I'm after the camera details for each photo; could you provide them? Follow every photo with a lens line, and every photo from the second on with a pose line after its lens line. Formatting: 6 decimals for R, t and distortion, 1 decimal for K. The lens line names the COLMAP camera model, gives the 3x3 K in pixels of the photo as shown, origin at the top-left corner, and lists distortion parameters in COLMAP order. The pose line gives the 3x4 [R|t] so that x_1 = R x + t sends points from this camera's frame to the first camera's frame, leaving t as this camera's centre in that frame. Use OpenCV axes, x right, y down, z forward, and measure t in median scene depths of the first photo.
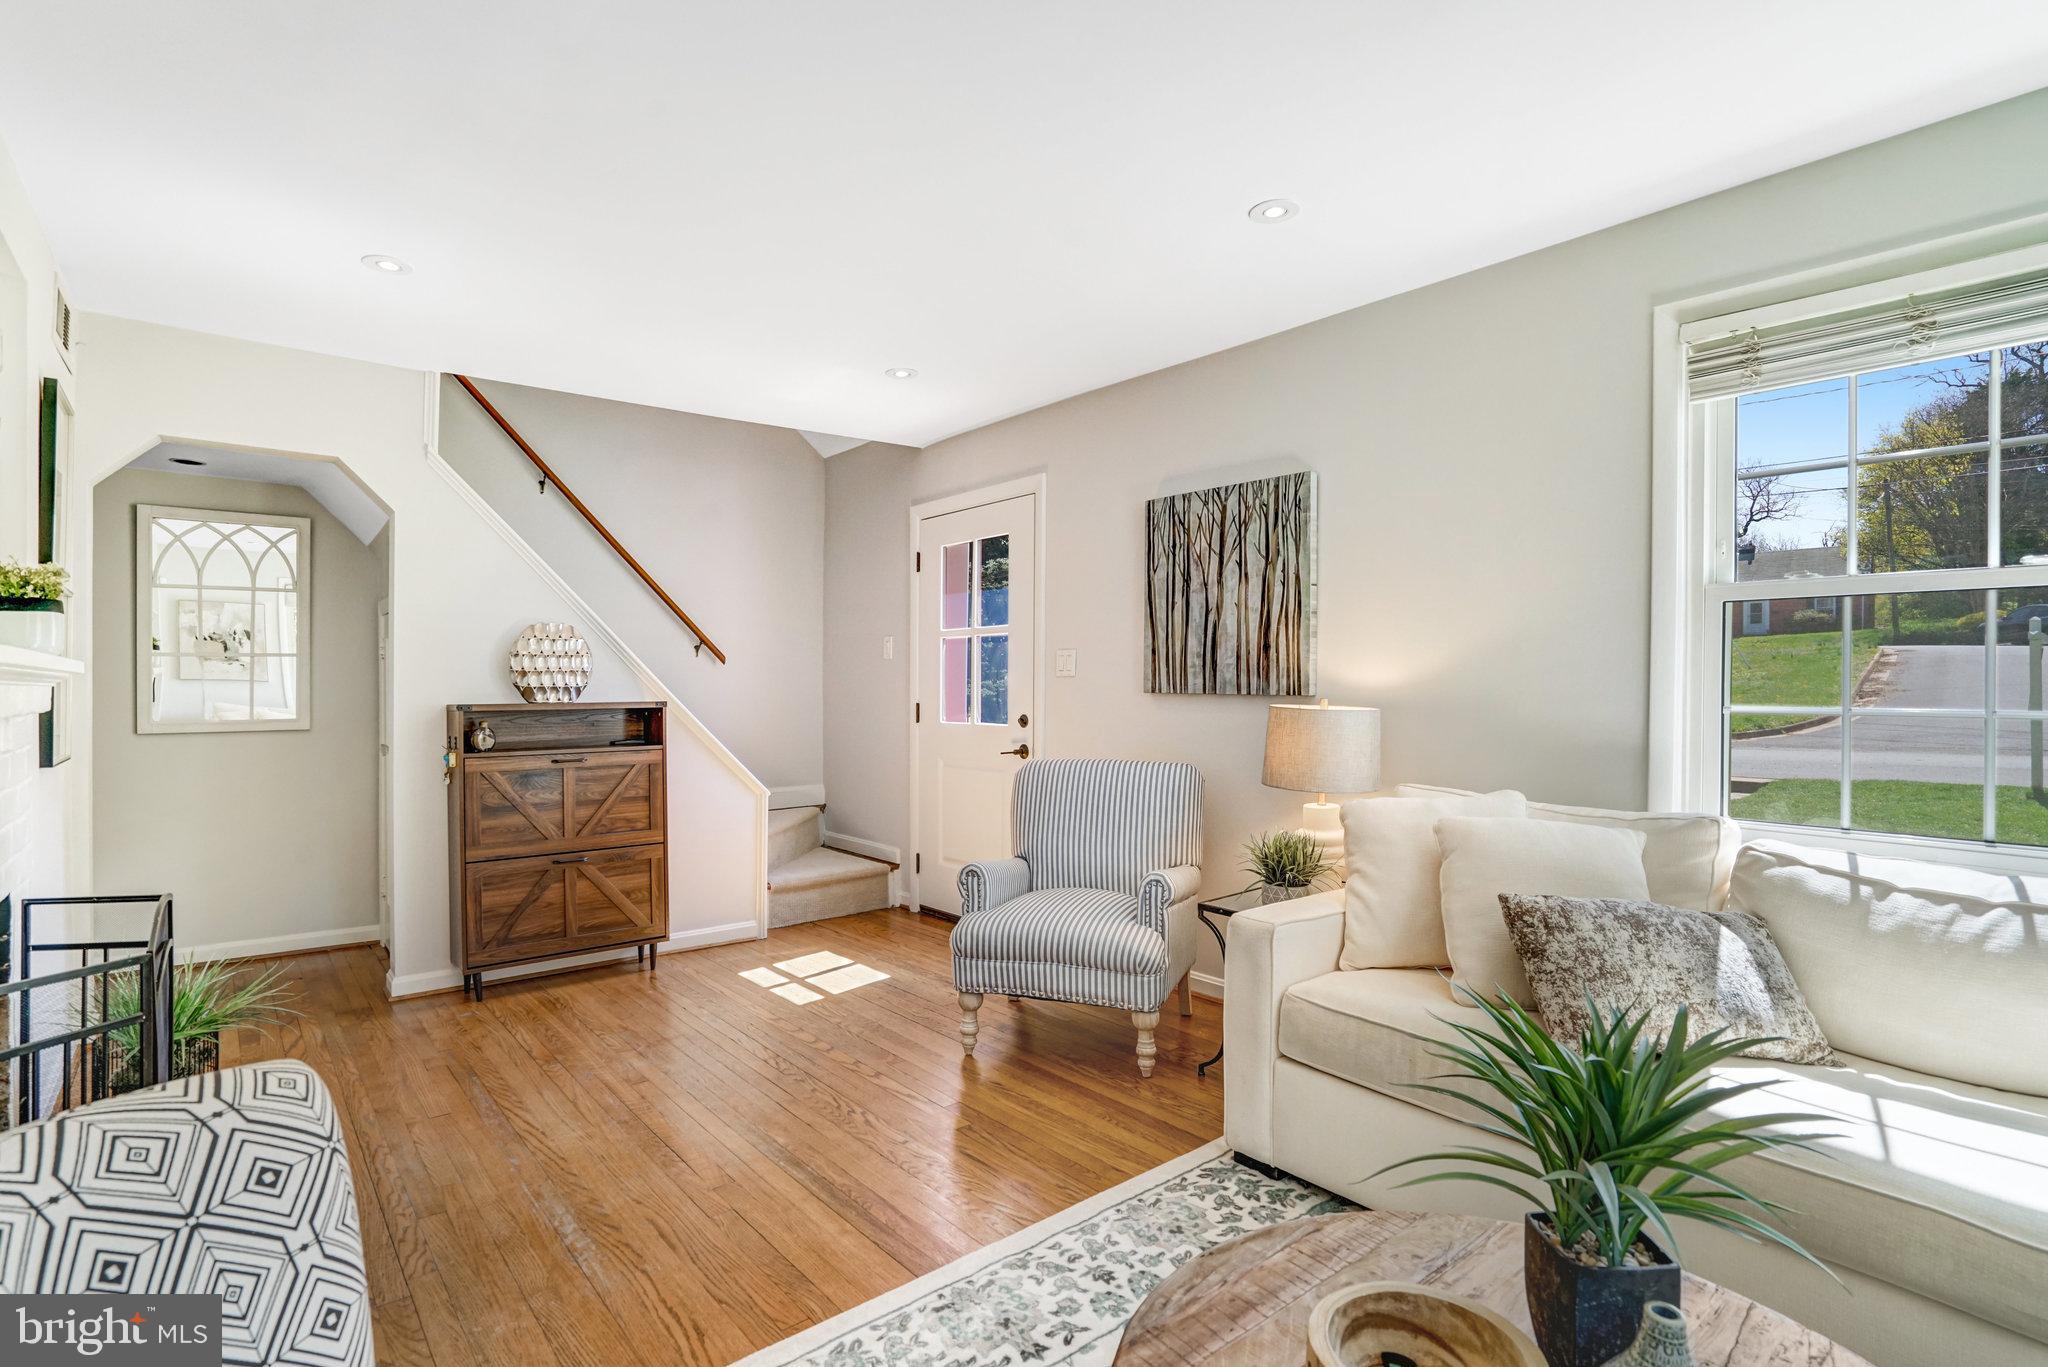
lens RADIAL K [[978.6, 0, 989.8], [0, 978.6, 678.8], [0, 0, 1]] dist [-0.049786, 0.018396]
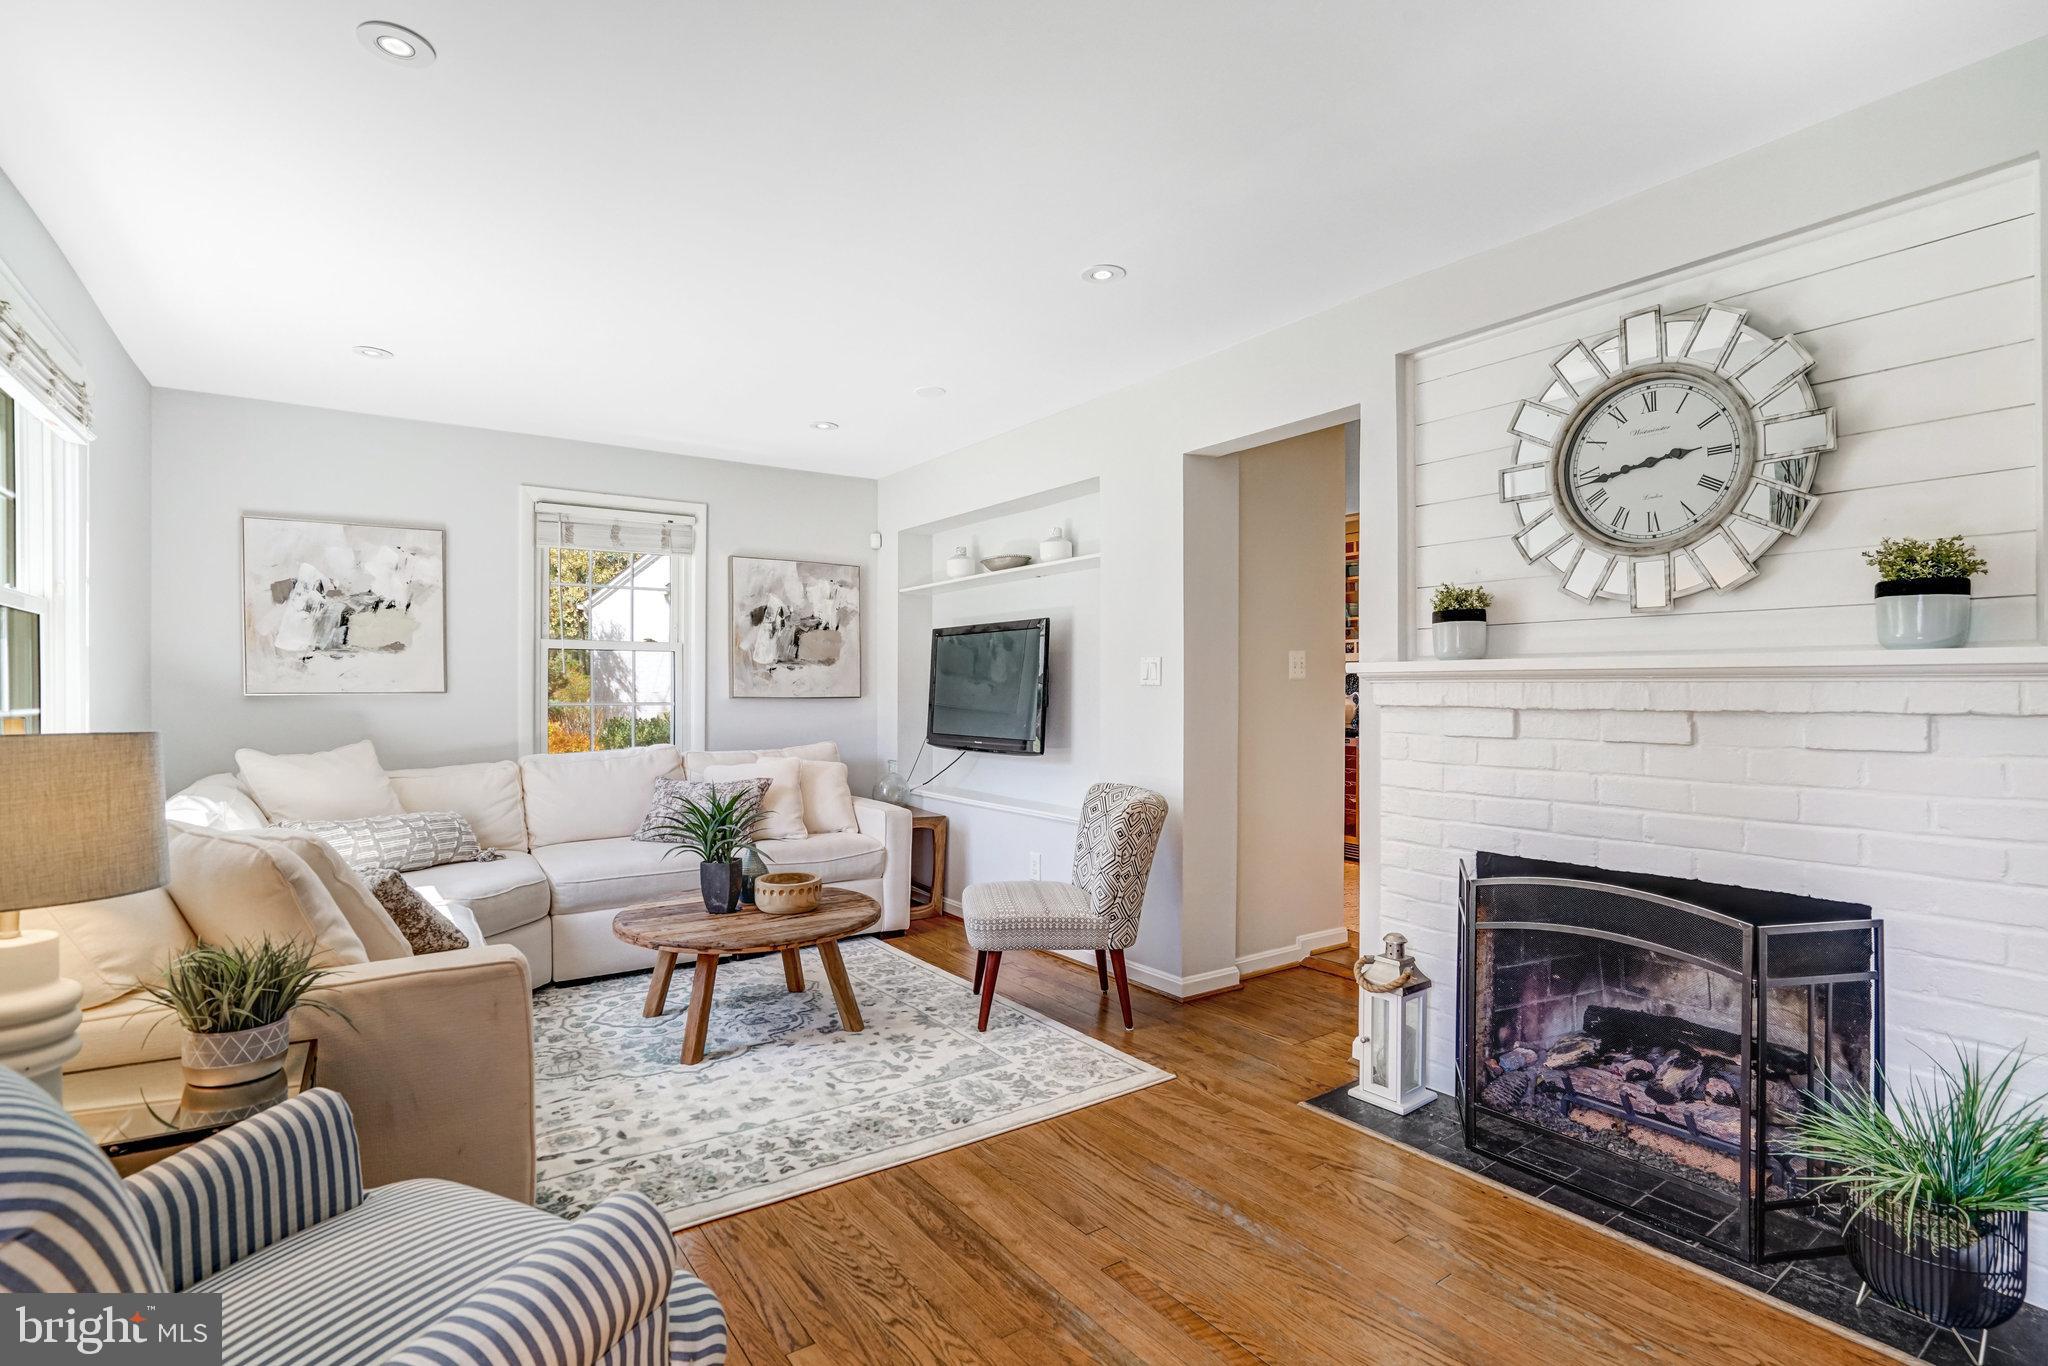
lens RADIAL K [[978.6, 0, 1000.4], [0, 978.6, 674.9], [0, 0, 1]] dist [-0.049786, 0.018396]
pose [[-0.996673, 0.005452, 0.081326, -0.154492], [0.004416, 0.999907, -0.012911, 0.004024], [-0.081389, -0.012509, -0.996604, 1.160222]]
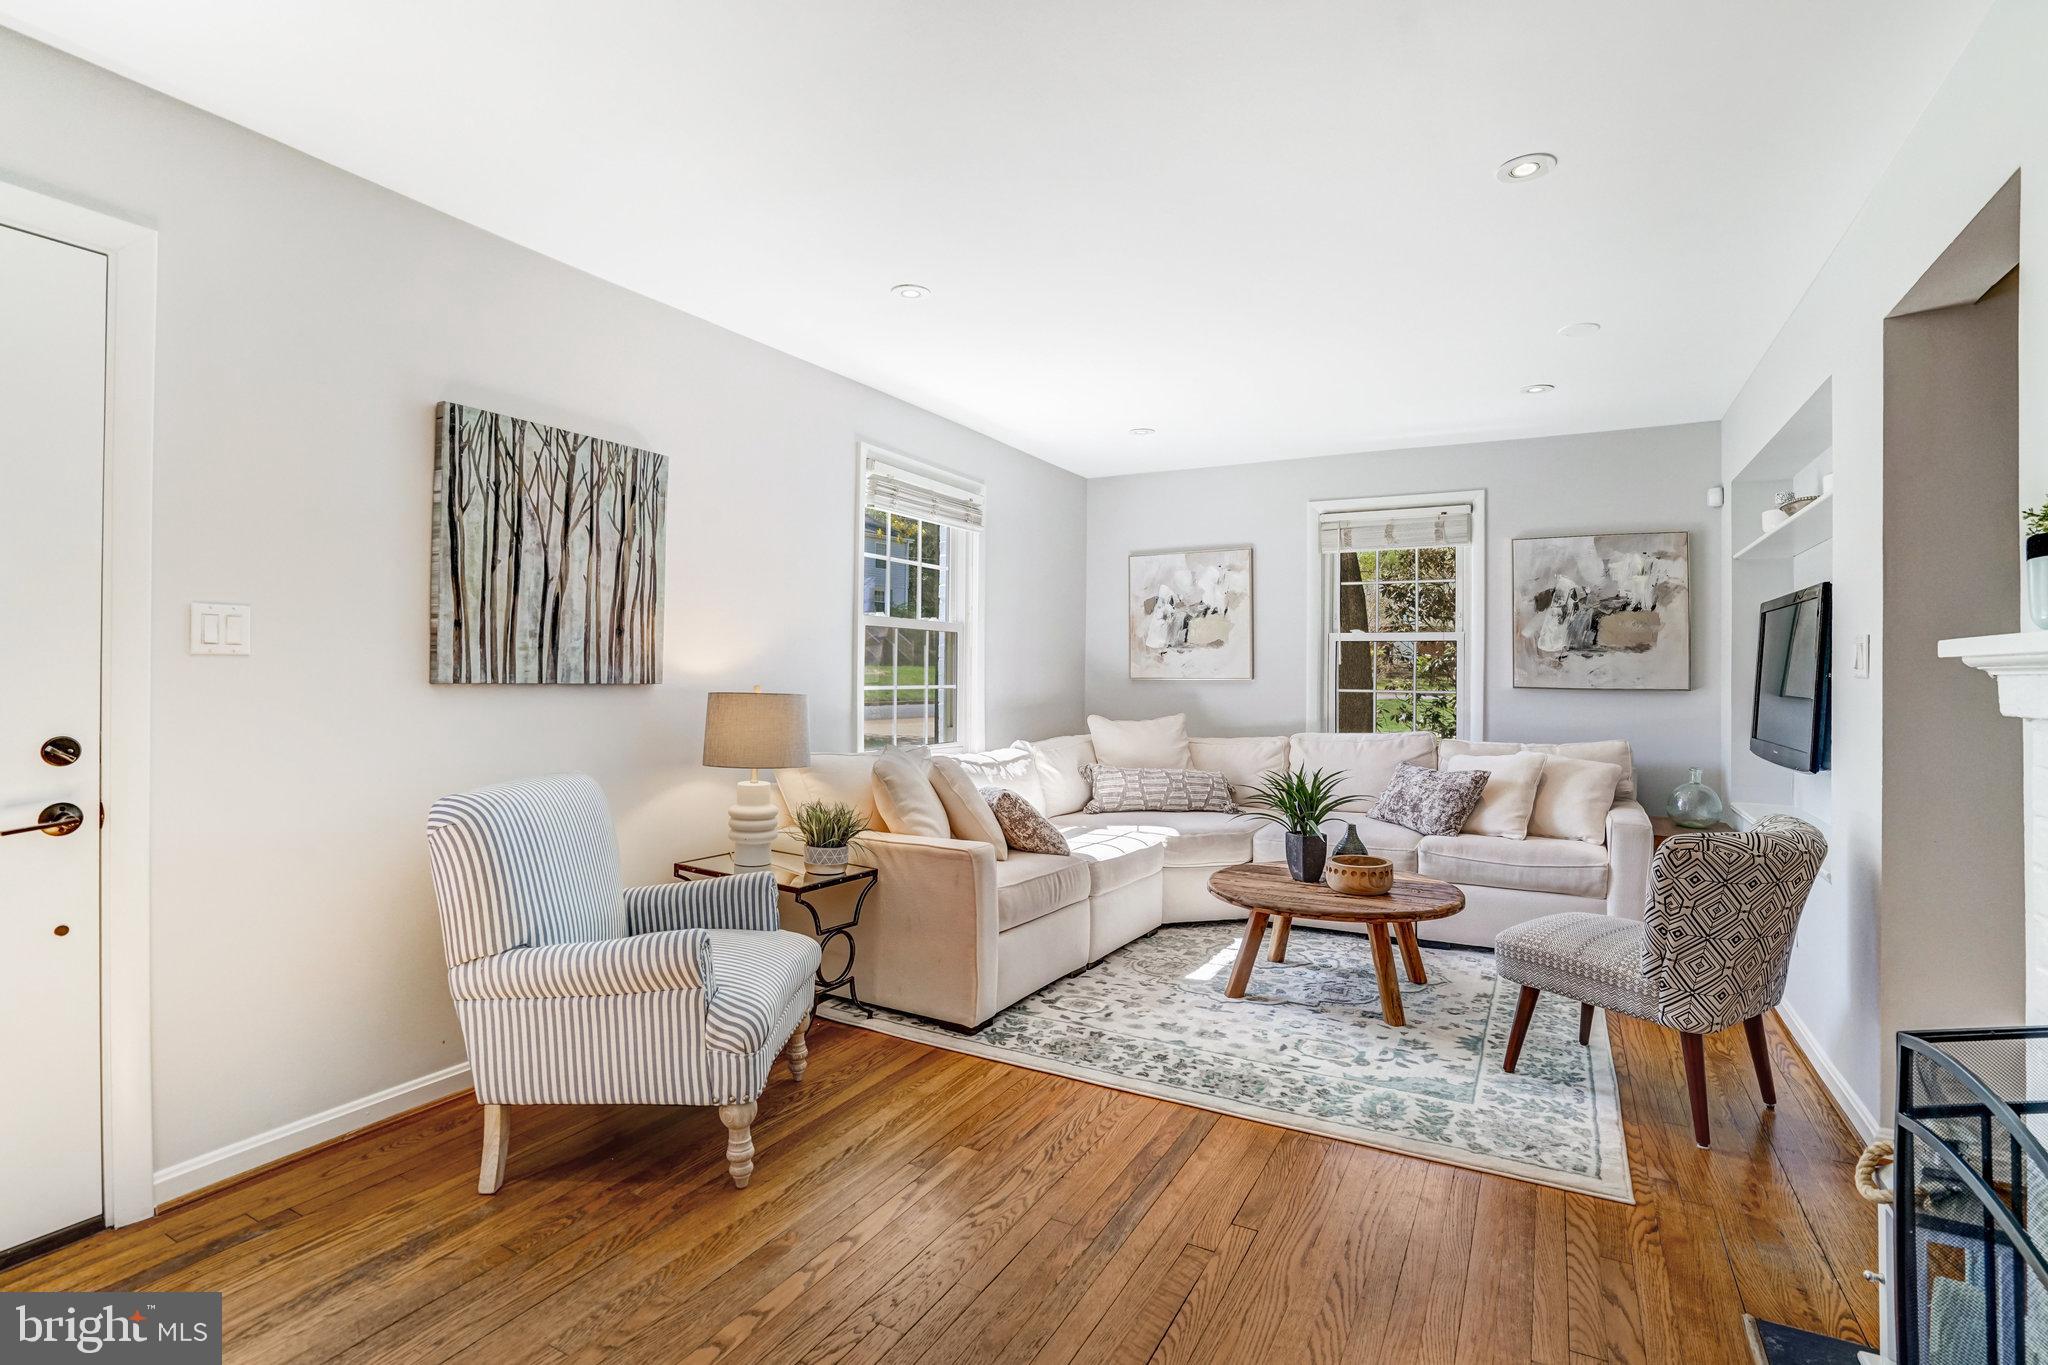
lens RADIAL K [[978.6, 0, 1013.7], [0, 978.6, 669.4], [0, 0, 1]] dist [-0.049786, 0.018396]
pose [[-0.364138, 0.005374, 0.931330, -0.637444], [-0.006927, 0.999940, -0.008478, 0.007840], [-0.931319, -0.009538, -0.364079, 0.914381]]
